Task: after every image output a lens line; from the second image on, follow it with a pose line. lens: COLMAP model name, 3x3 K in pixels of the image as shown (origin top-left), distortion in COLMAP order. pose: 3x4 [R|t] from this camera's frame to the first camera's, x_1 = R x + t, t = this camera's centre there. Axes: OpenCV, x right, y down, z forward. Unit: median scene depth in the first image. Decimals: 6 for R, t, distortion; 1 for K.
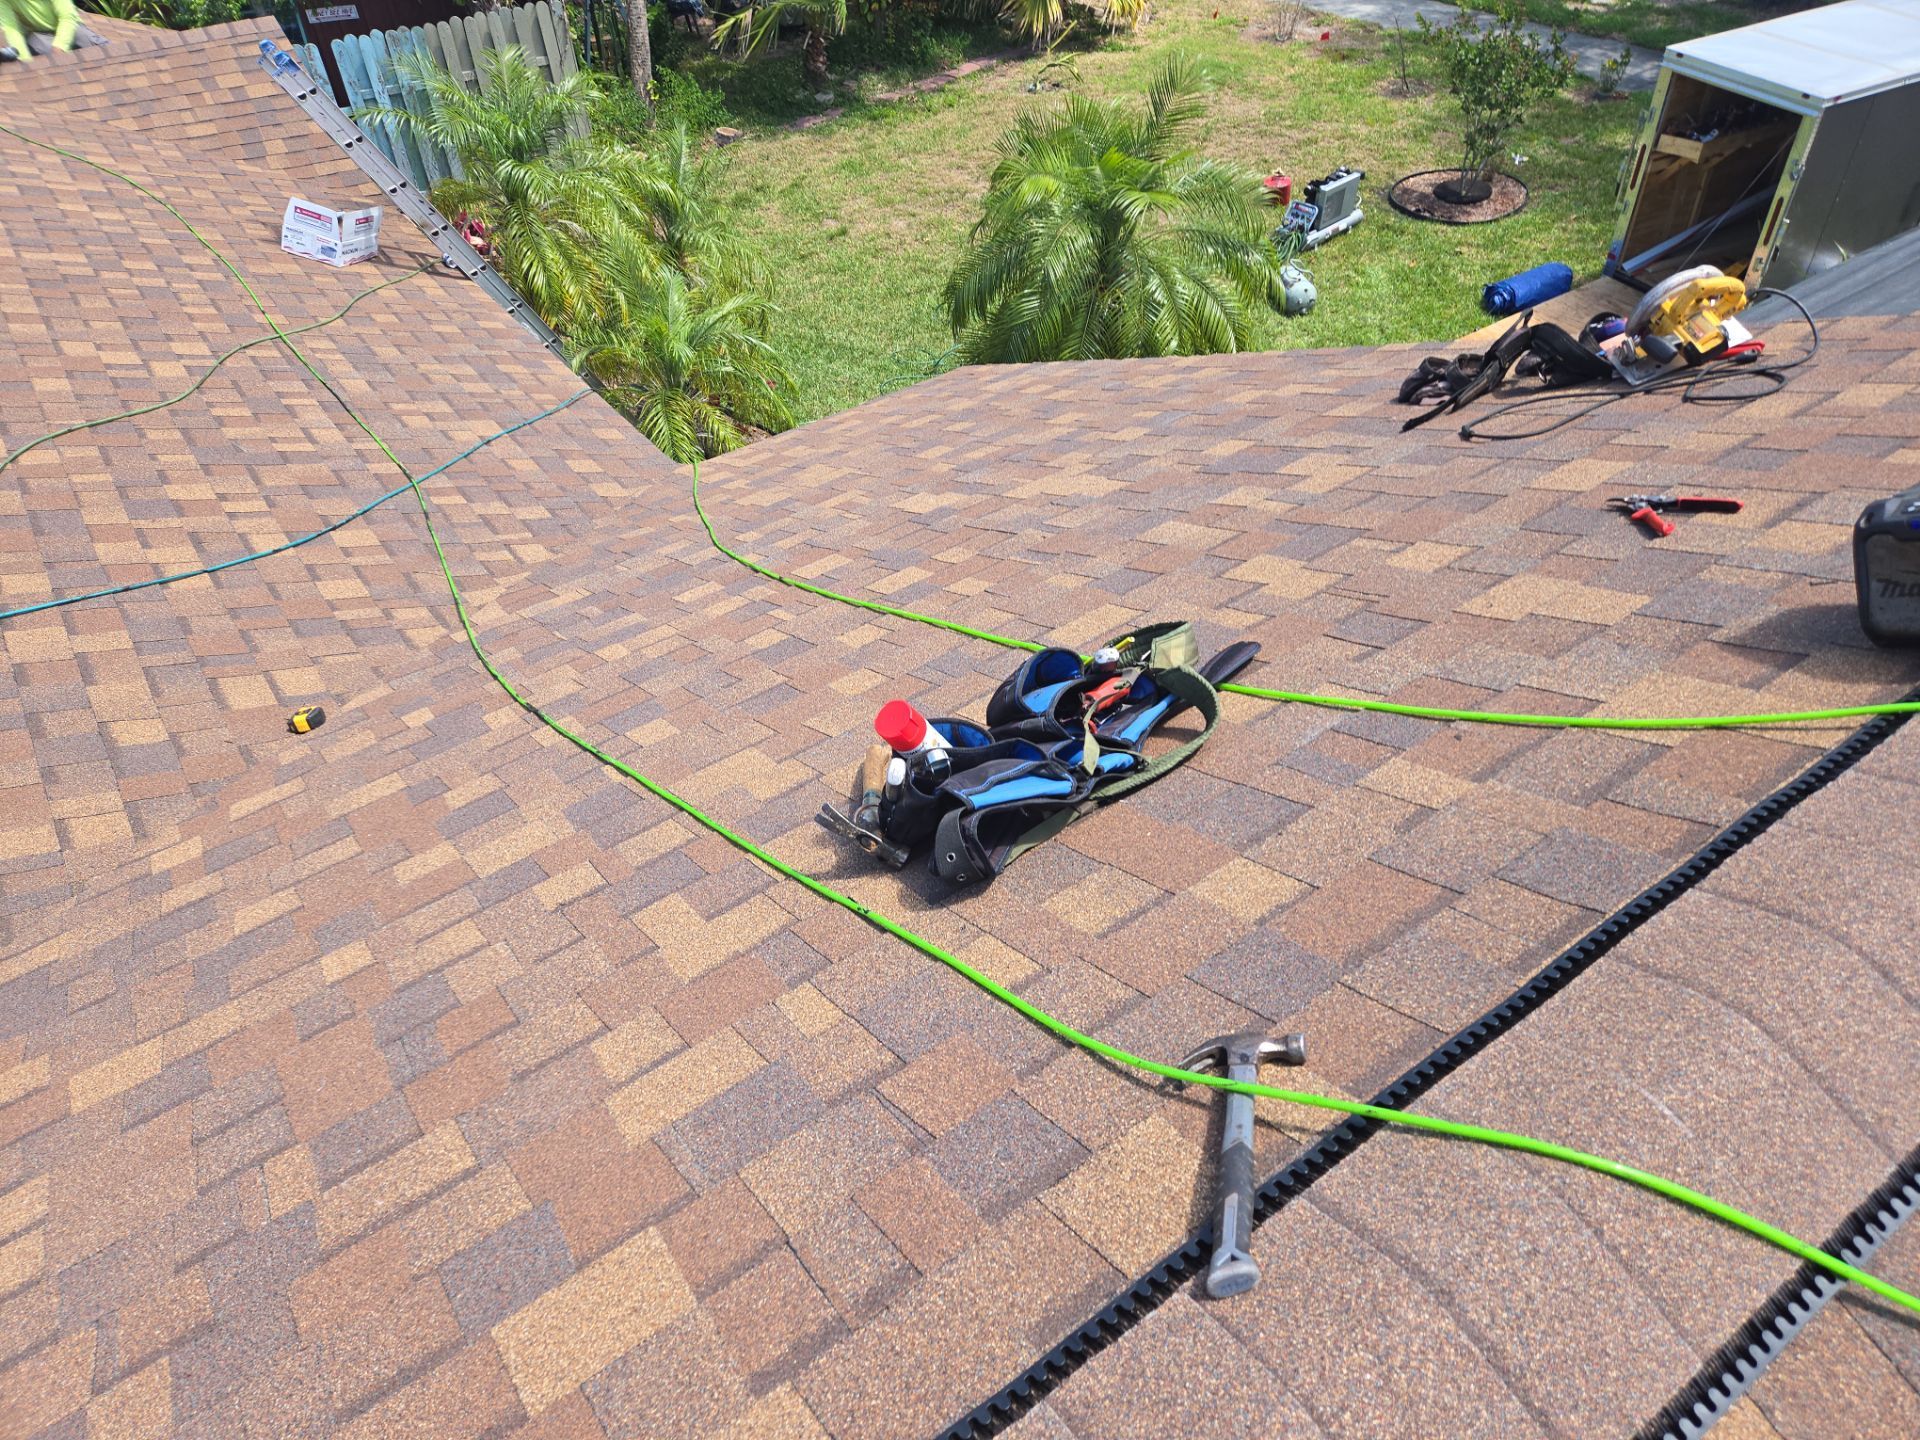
lens RADIAL K [[1337.6, 0, 990.8], [0, 1337.6, 705.5], [0, 0, 1]] dist [0.081720, -0.071339]
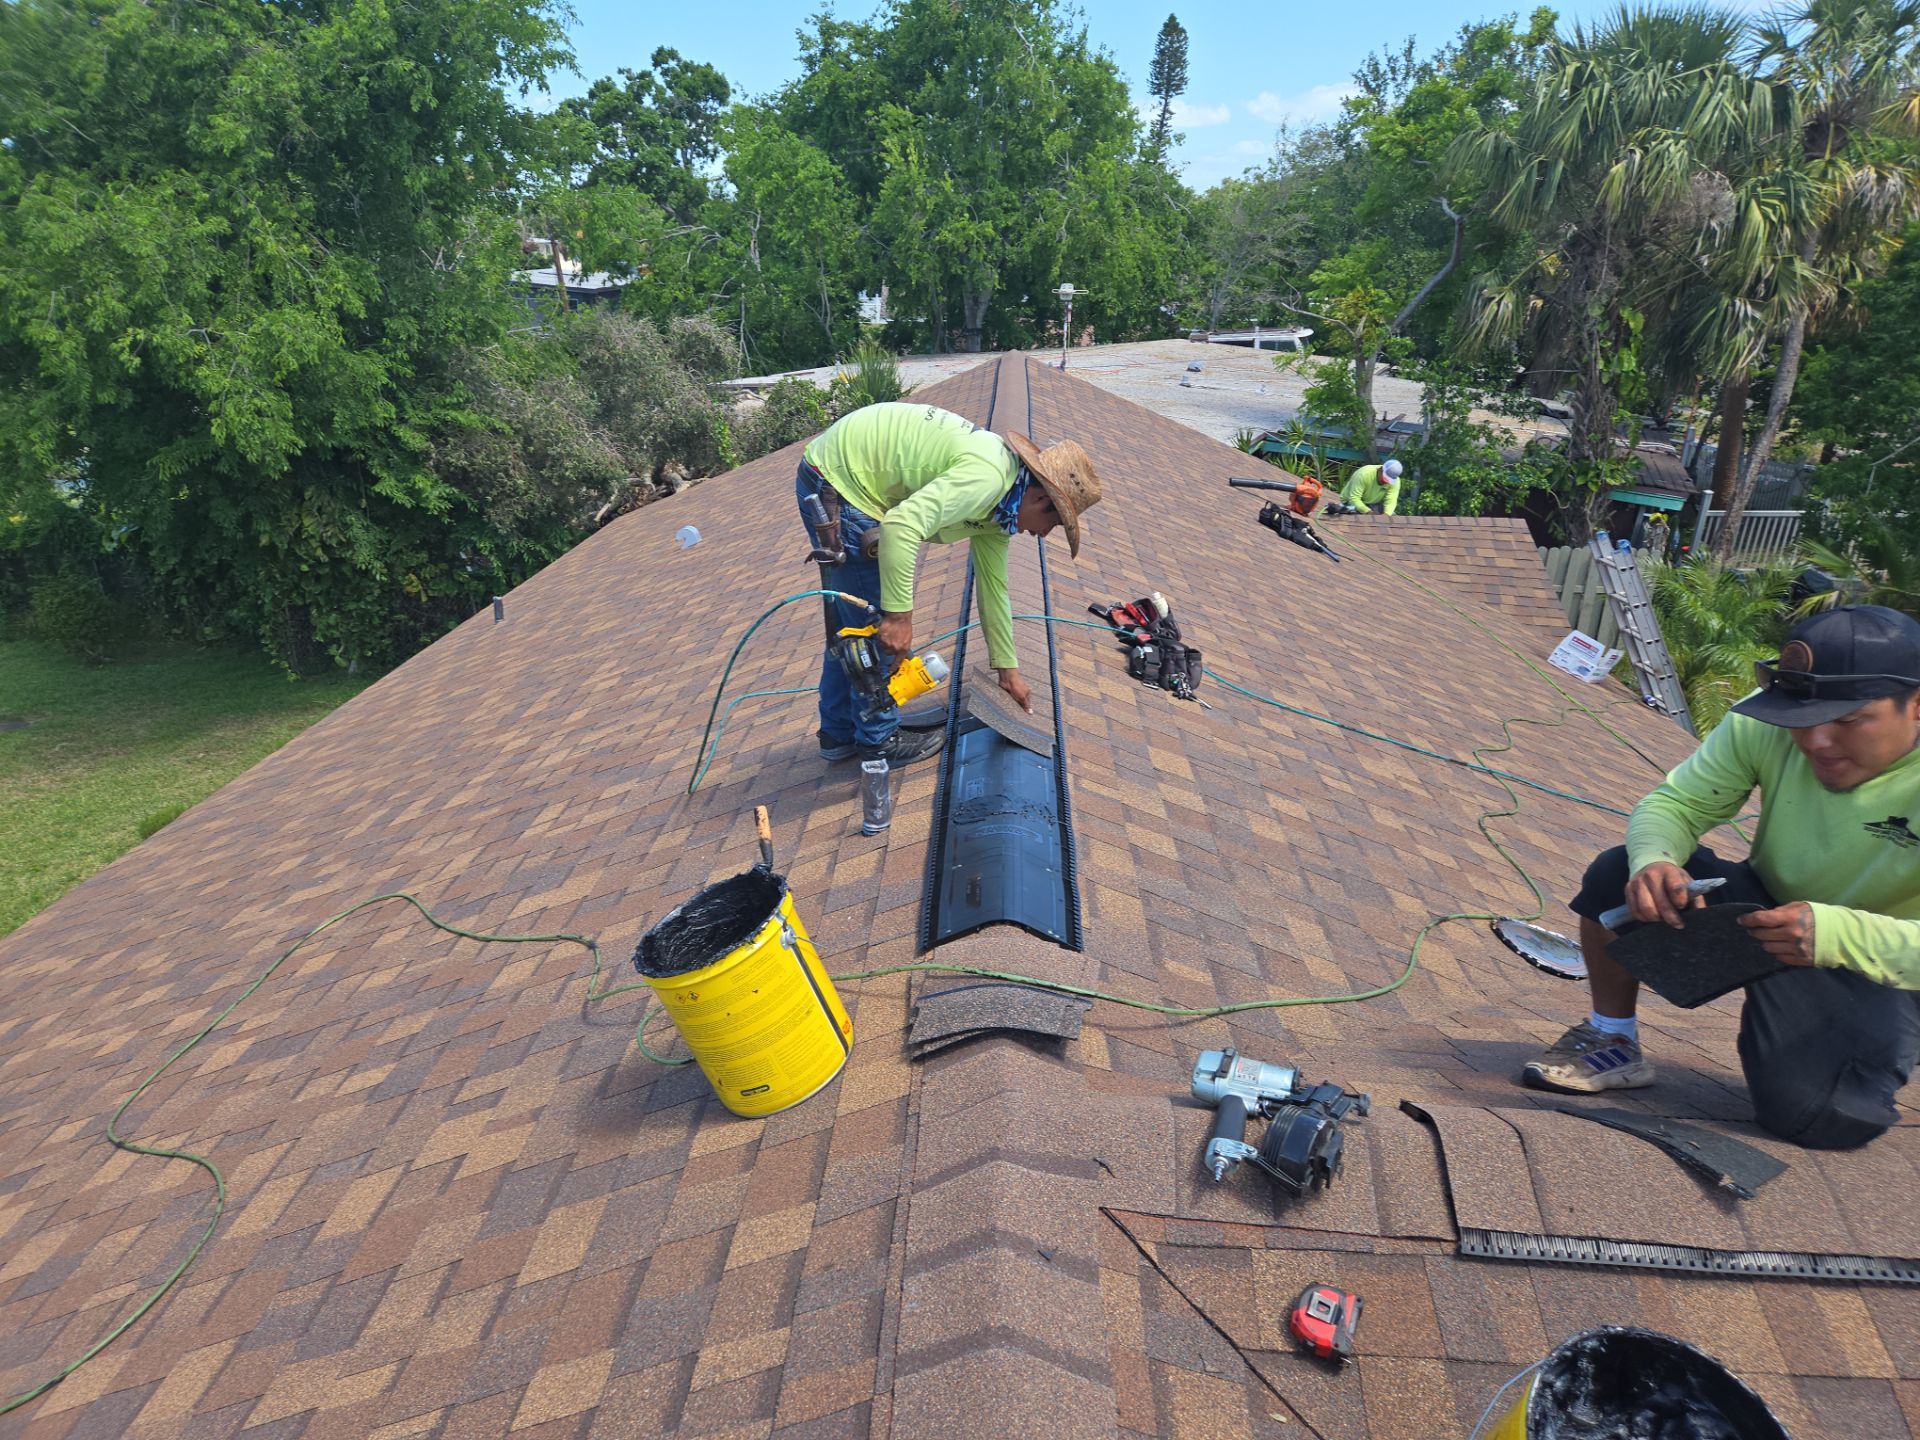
lens RADIAL K [[1313.6, 0, 924.6], [0, 1313.6, 719.0], [0, 0, 1]] dist [0.080253, -0.076541]
pose [[0.780071, 0.264997, -0.566803, -0.401757], [-0.440959, 0.875517, -0.197547, 0.449325], [0.443897, 0.404038, 0.799818, -0.571761]]
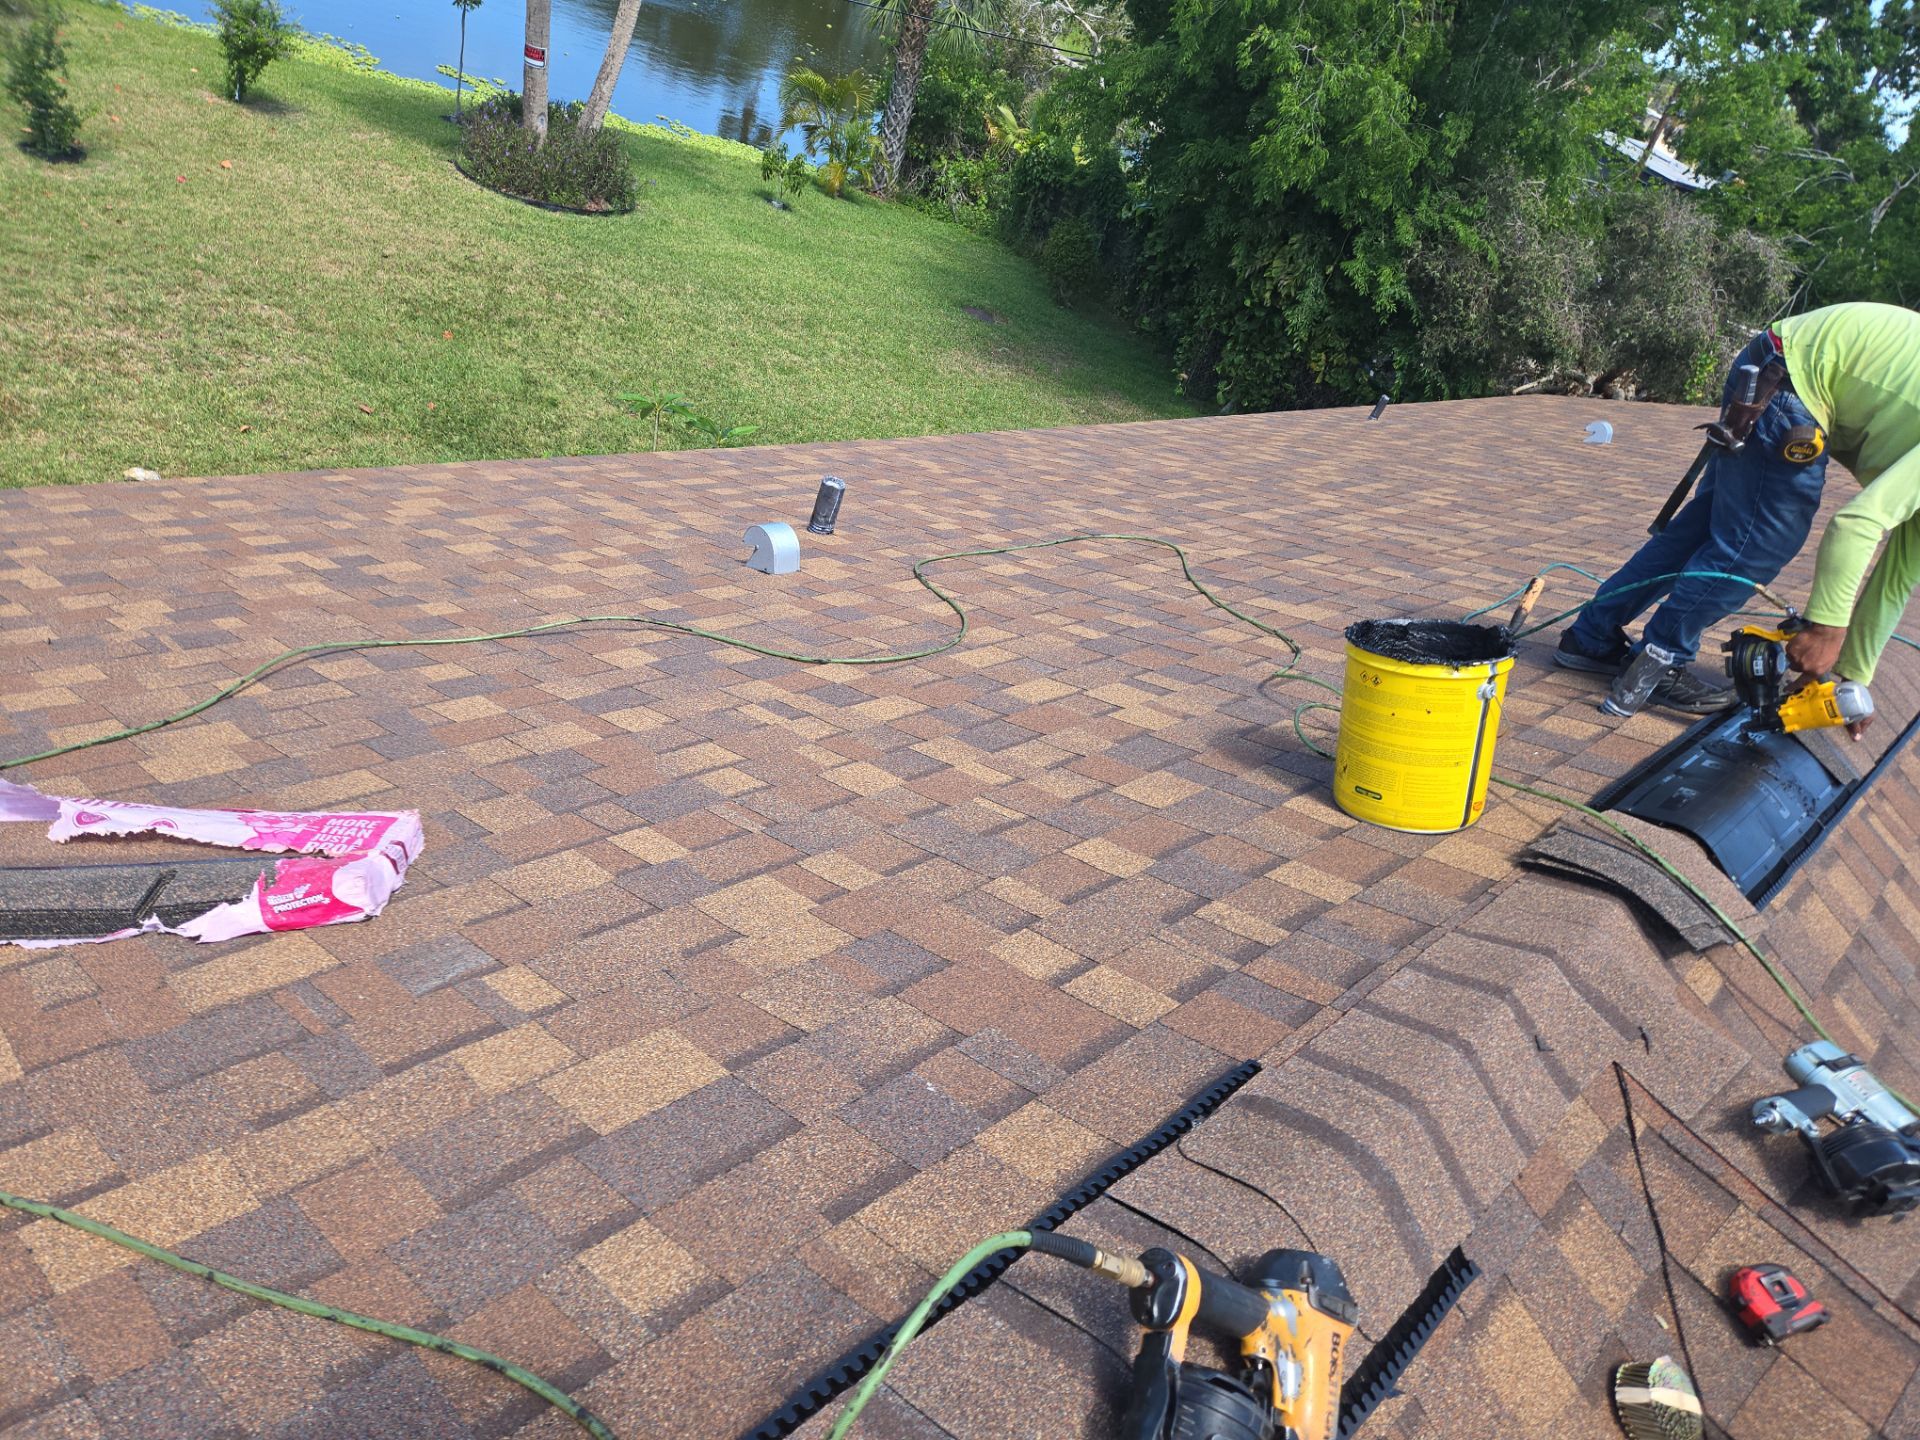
lens RADIAL K [[1266.8, 0, 949.7], [0, 1266.8, 667.3], [0, 0, 1]] dist [0.108479, -0.079973]
pose [[0.117542, 0.621420, -0.774610, -0.342343], [-0.860410, 0.453208, 0.233018, 0.504607], [0.495862, 0.639092, 0.587947, -0.570262]]
